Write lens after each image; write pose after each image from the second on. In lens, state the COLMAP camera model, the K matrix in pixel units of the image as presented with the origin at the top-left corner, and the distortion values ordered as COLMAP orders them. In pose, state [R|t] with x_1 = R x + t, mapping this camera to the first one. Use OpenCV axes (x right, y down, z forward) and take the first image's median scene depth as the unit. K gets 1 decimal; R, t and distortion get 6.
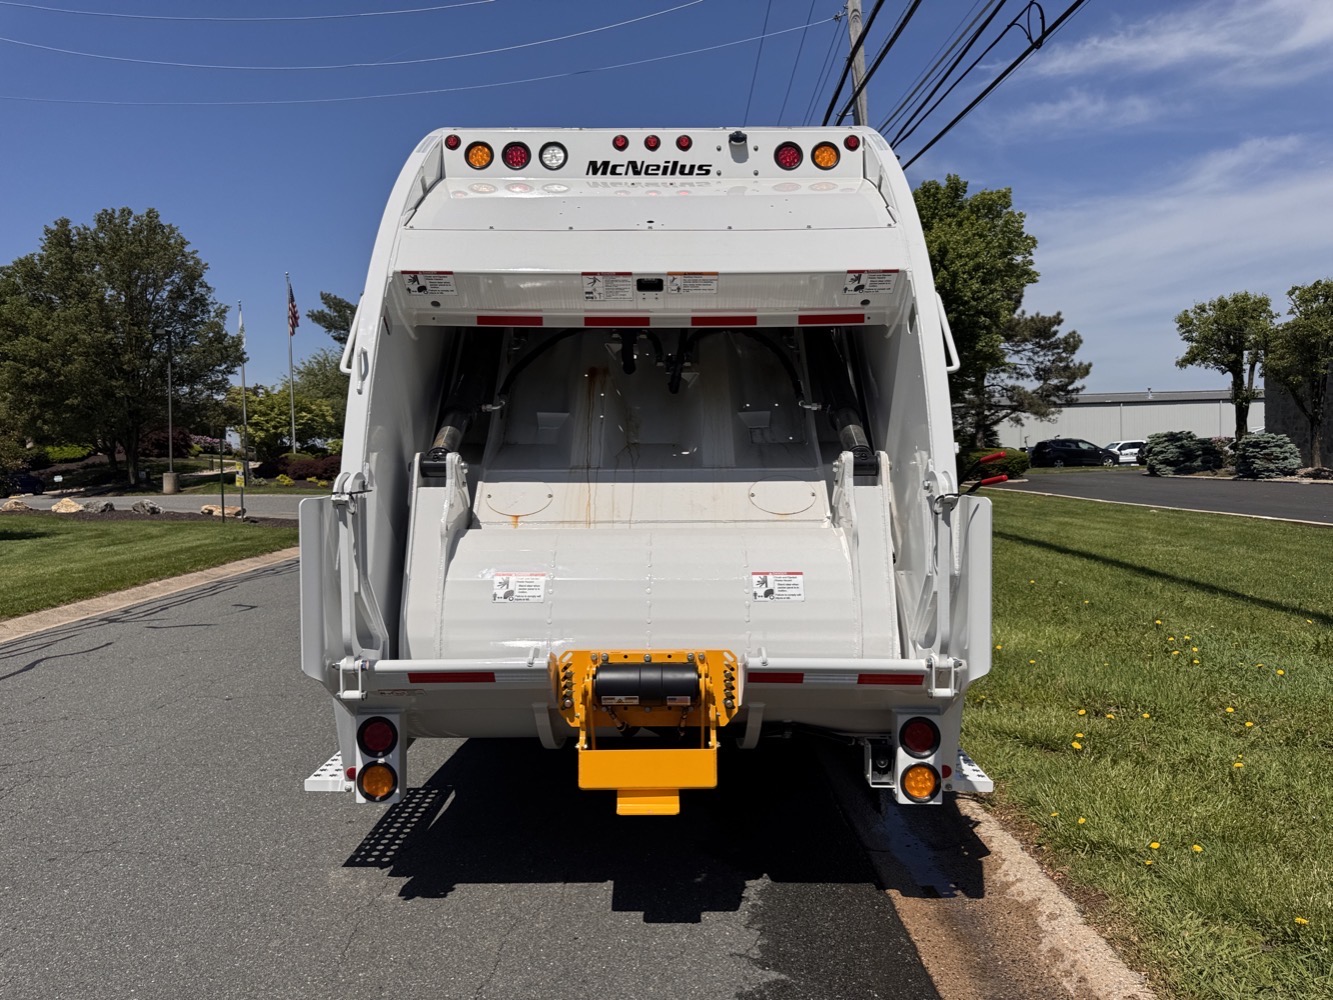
lens RADIAL K [[960.2, 0, 656.6], [0, 960.2, 493.6], [0, 0, 1]] dist [0.052593, -0.059779]
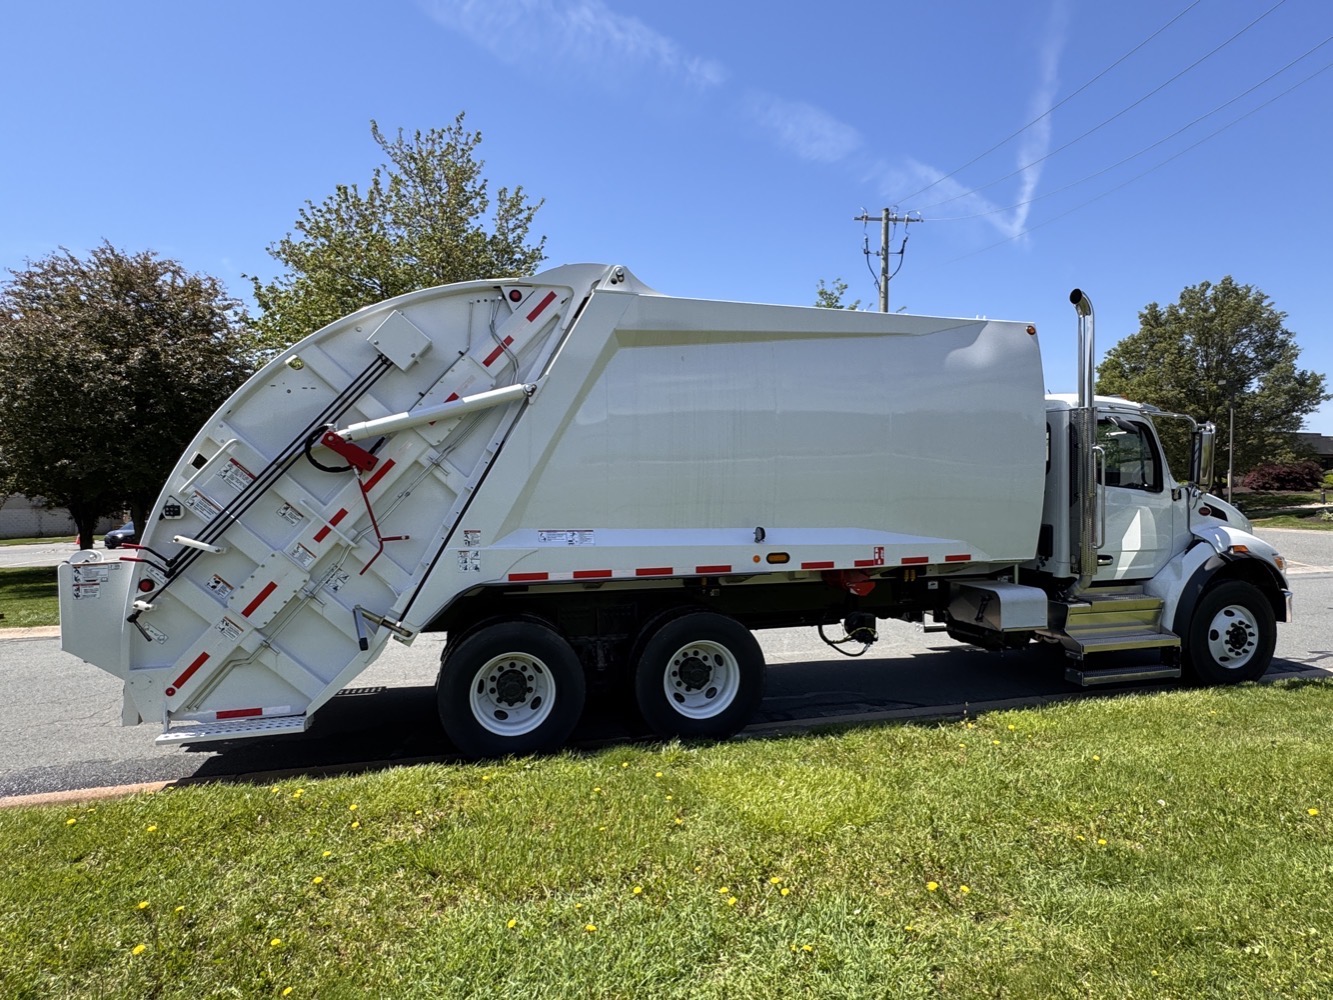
lens RADIAL K [[737.3, 0, 658.7], [0, 737.3, 498.9], [0, 0, 1]] dist [-0.000632, 0.001029]
pose [[0.246480, 0.022999, -0.968875, 1.405925], [-0.038452, 0.999163, 0.013936, -0.134049], [0.968385, 0.033820, 0.247158, 1.190334]]
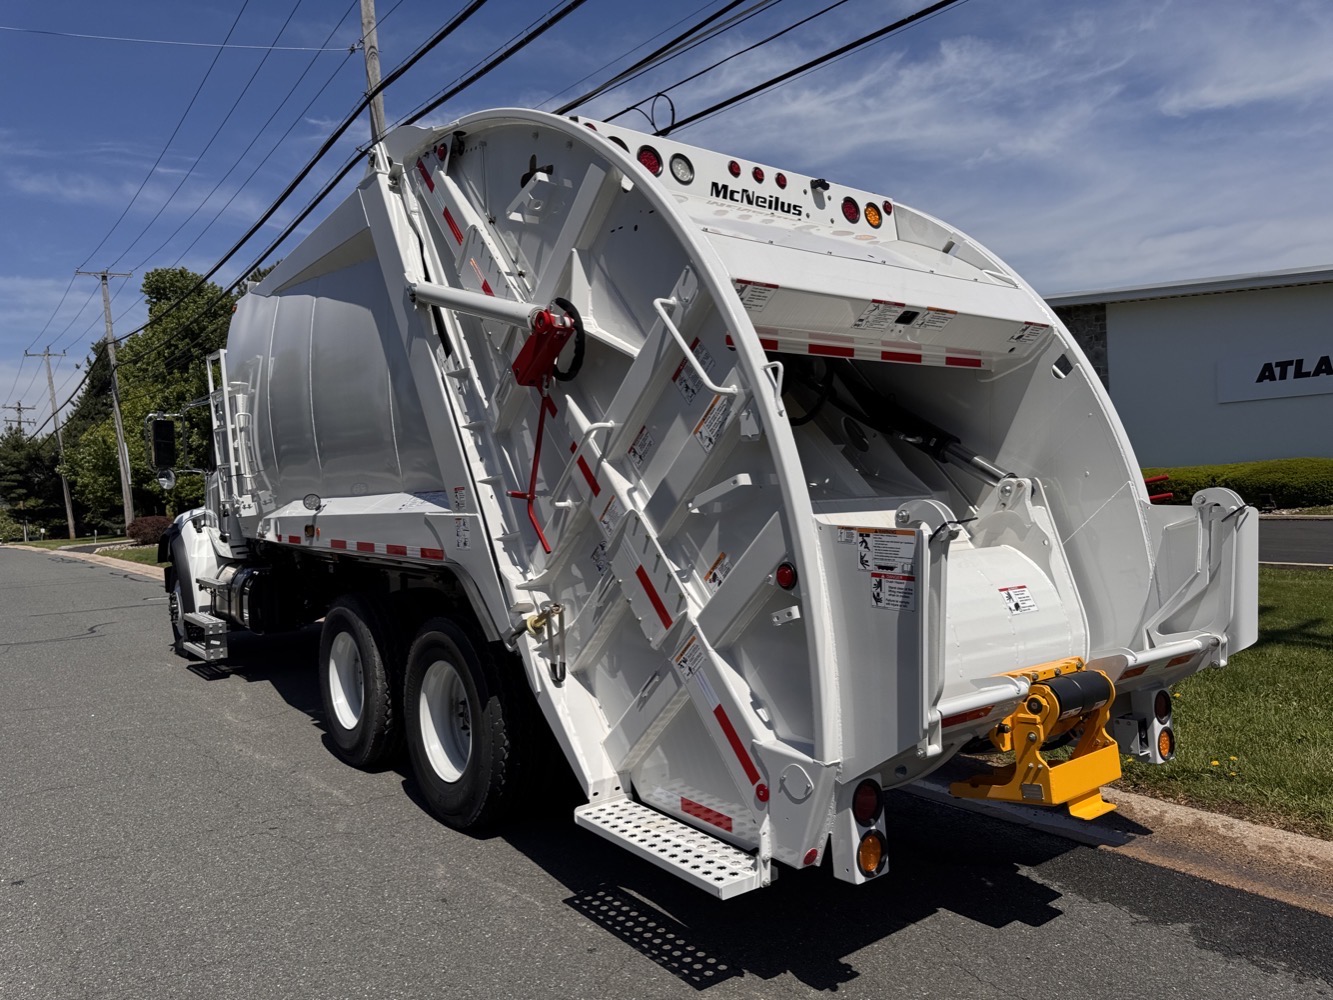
lens RADIAL K [[960.2, 0, 657.0], [0, 960.2, 500.9], [0, 0, 1]] dist [0.052593, -0.059779]
pose [[0.785513, -0.024152, 0.618374, -0.712167], [0.051178, 0.998351, -0.026019, -0.006850], [-0.616726, 0.052085, 0.785453, 0.300142]]
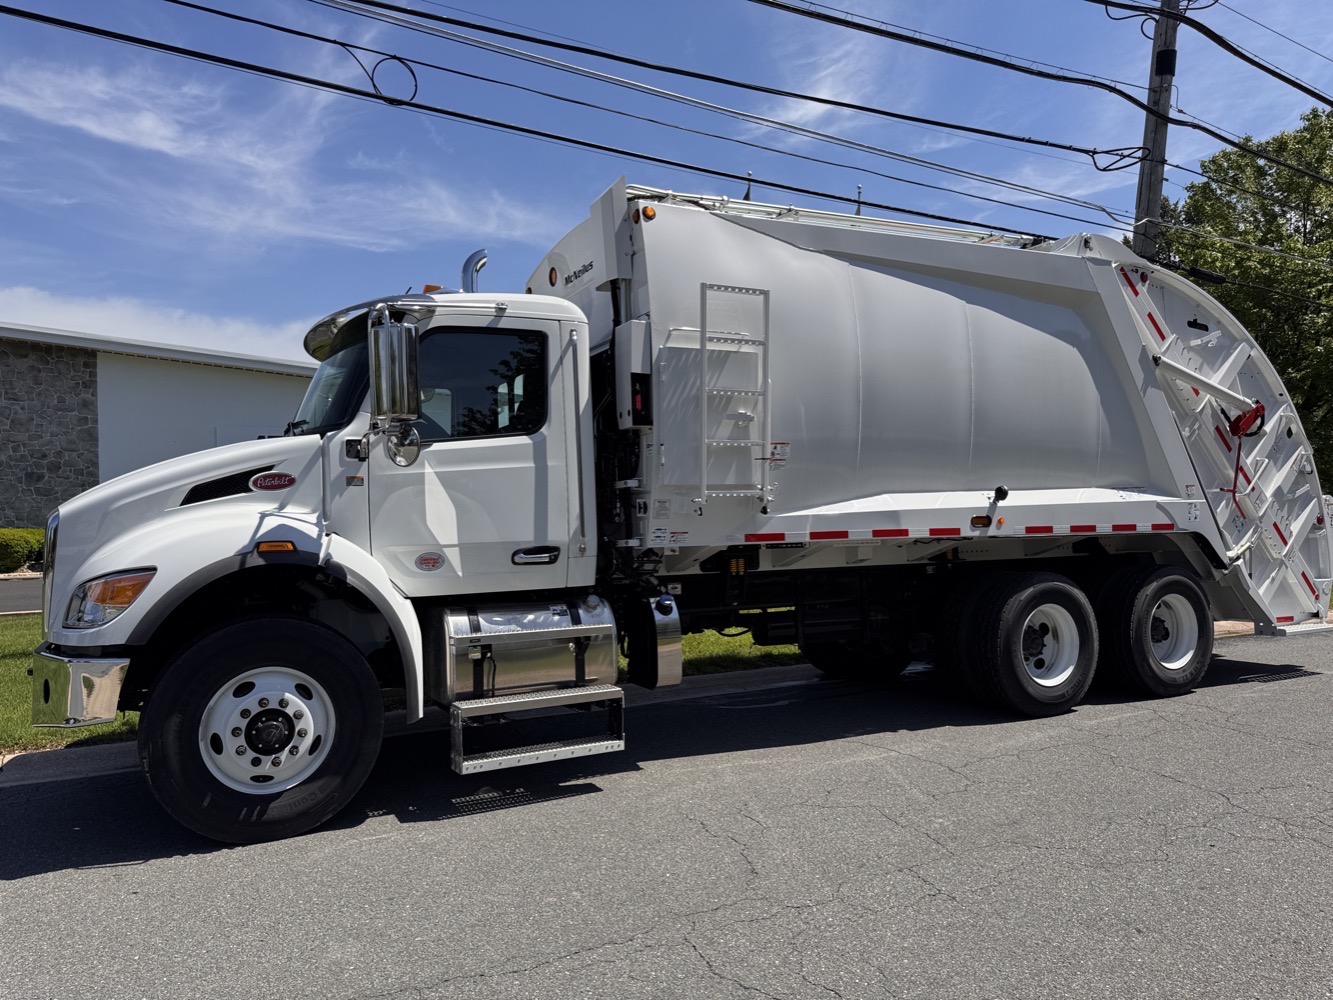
lens RADIAL K [[960.2, 0, 675.2], [0, 960.2, 494.5], [0, 0, 1]] dist [0.052593, -0.059779]
pose [[-0.495131, 0.046747, 0.867560, -1.281275], [0.066824, 0.997643, -0.015619, -0.073916], [-0.866245, 0.050241, -0.497088, 2.818135]]
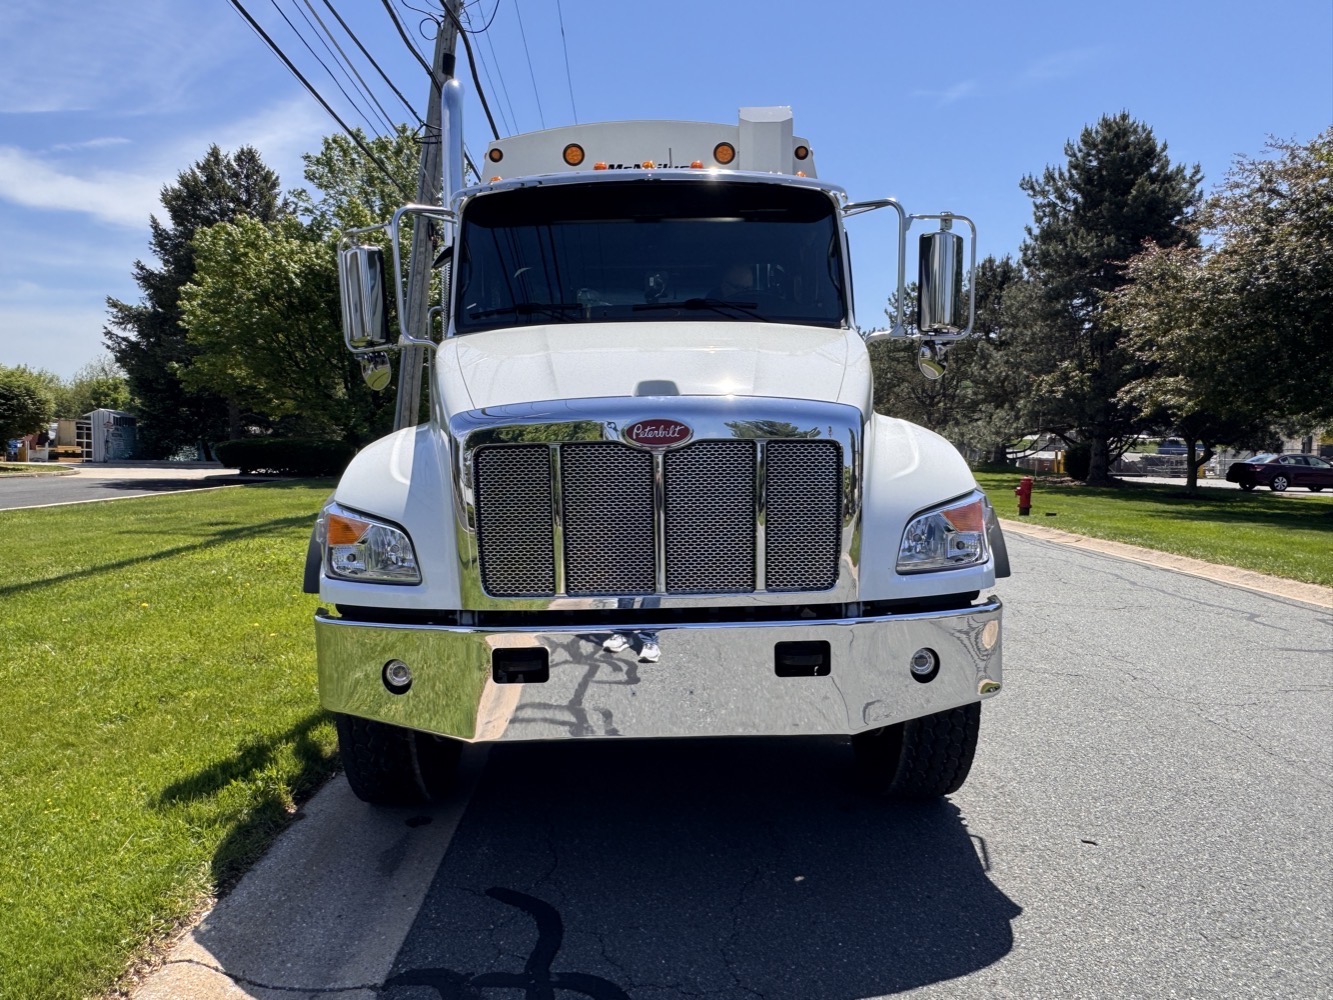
lens RADIAL K [[875.4, 0, 668.4], [0, 875.4, 507.3], [0, 0, 1]] dist [0.003406, -0.003099]
pose [[-0.998787, 0.021127, -0.044475, 0.078999], [0.015562, 0.992413, 0.121956, -0.122760], [0.046714, 0.121116, -0.991539, 3.471316]]
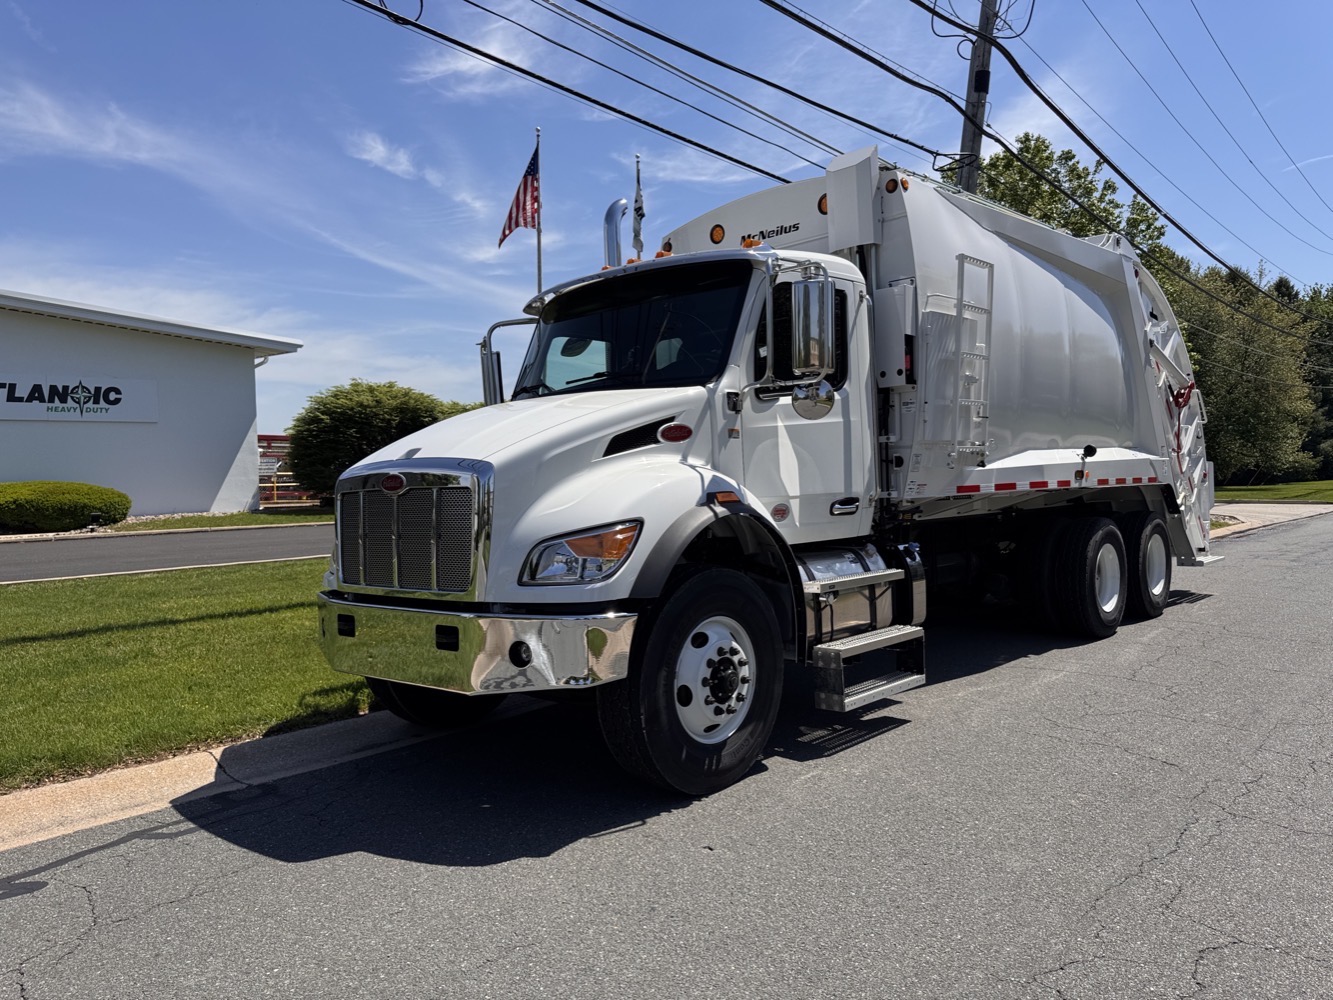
lens RADIAL K [[960.2, 0, 690.7], [0, 960.2, 500.1], [0, 0, 1]] dist [0.052593, -0.059779]
pose [[-0.764941, 0.018005, 0.643849, -0.824129], [0.065646, 0.996583, 0.050123, -0.112022], [-0.640746, 0.080607, -0.763509, 3.452896]]
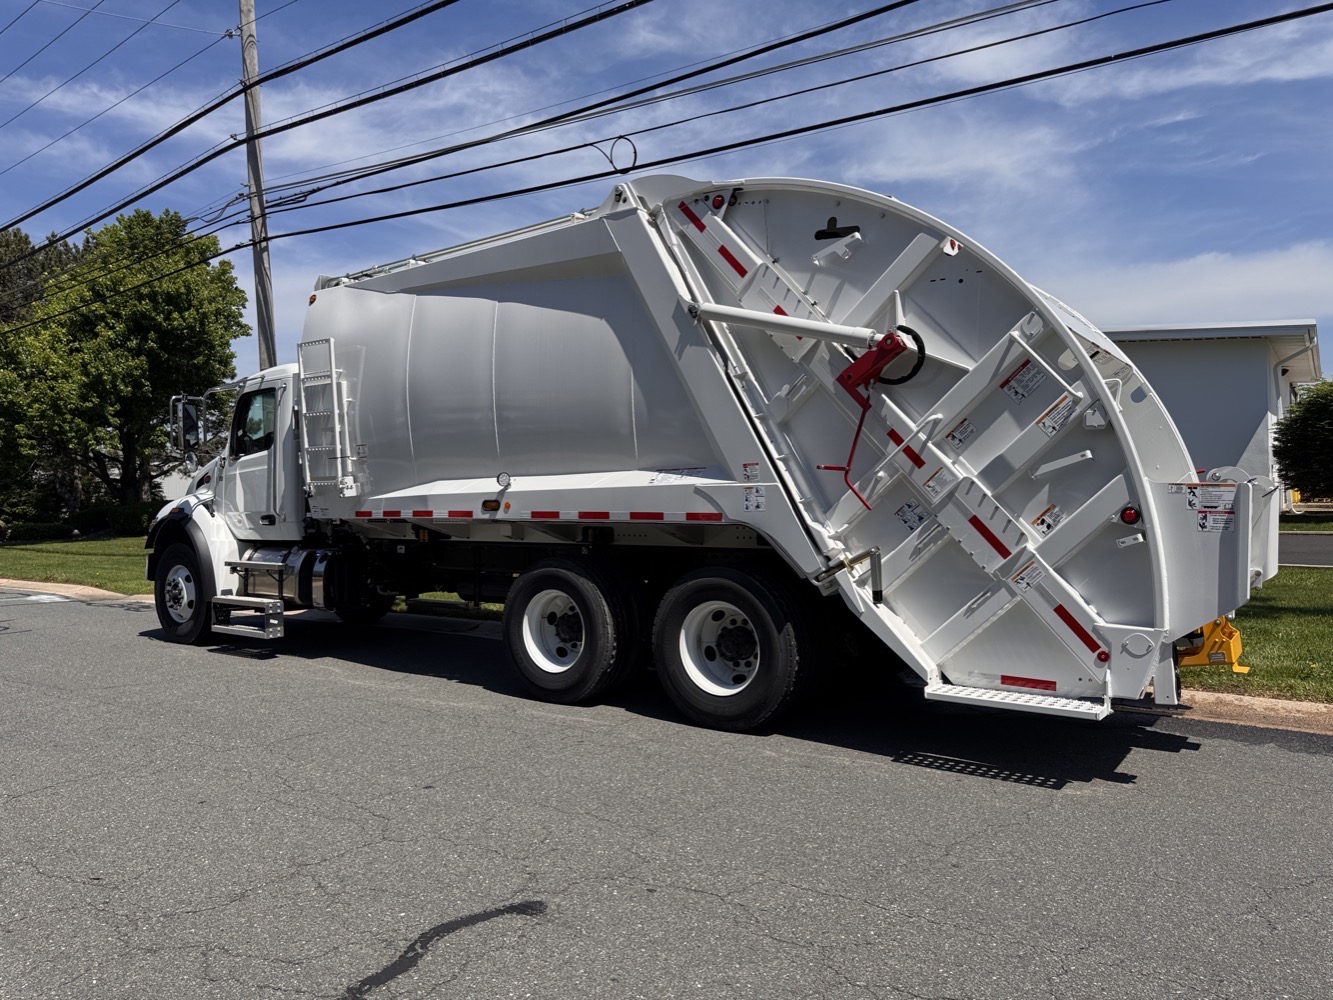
lens RADIAL K [[960.2, 0, 657.3], [0, 960.2, 495.9], [0, 0, 1]] dist [0.052593, -0.059779]
pose [[0.571598, 0.007544, 0.820499, -1.376478], [0.040996, 0.998446, -0.037740, 0.029199], [-0.819509, 0.055209, 0.570400, 0.581391]]
